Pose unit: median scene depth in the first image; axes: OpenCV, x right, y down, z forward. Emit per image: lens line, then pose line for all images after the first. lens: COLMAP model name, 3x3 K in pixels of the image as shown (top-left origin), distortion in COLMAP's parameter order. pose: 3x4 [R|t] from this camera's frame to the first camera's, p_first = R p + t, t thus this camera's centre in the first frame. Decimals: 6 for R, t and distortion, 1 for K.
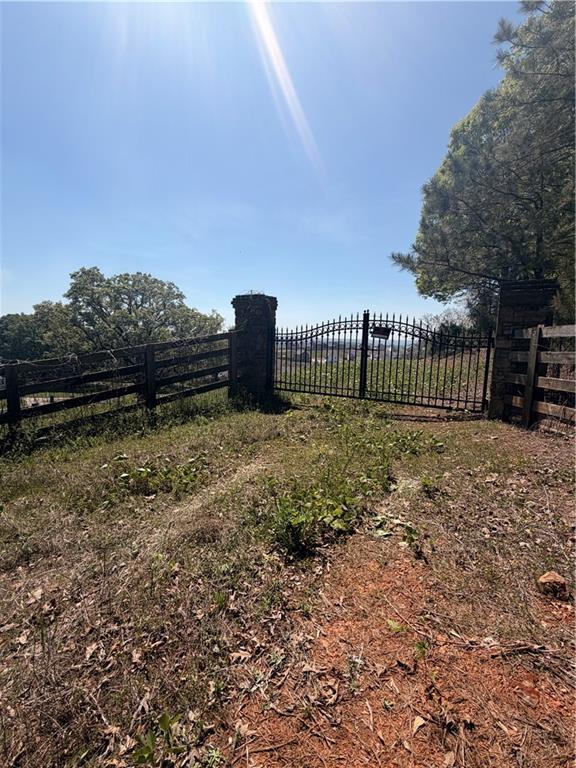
lens RADIAL K [[361.8, 0, 286.2], [0, 361.8, 380.7], [0, 0, 1]] dist [0.000514, -0.000007]
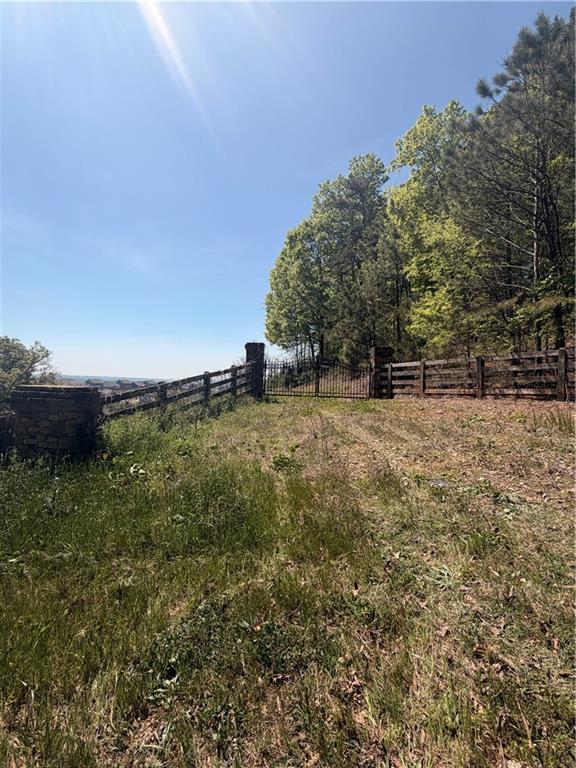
lens RADIAL K [[361.8, 0, 289.2], [0, 361.8, 385.2], [0, 0, 1]] dist [0.000514, -0.000007]
pose [[0.863397, 0.009612, 0.504434, -1.366368], [0.041450, 0.995087, -0.089908, 0.232504], [-0.502820, 0.098535, 0.858756, -0.989191]]
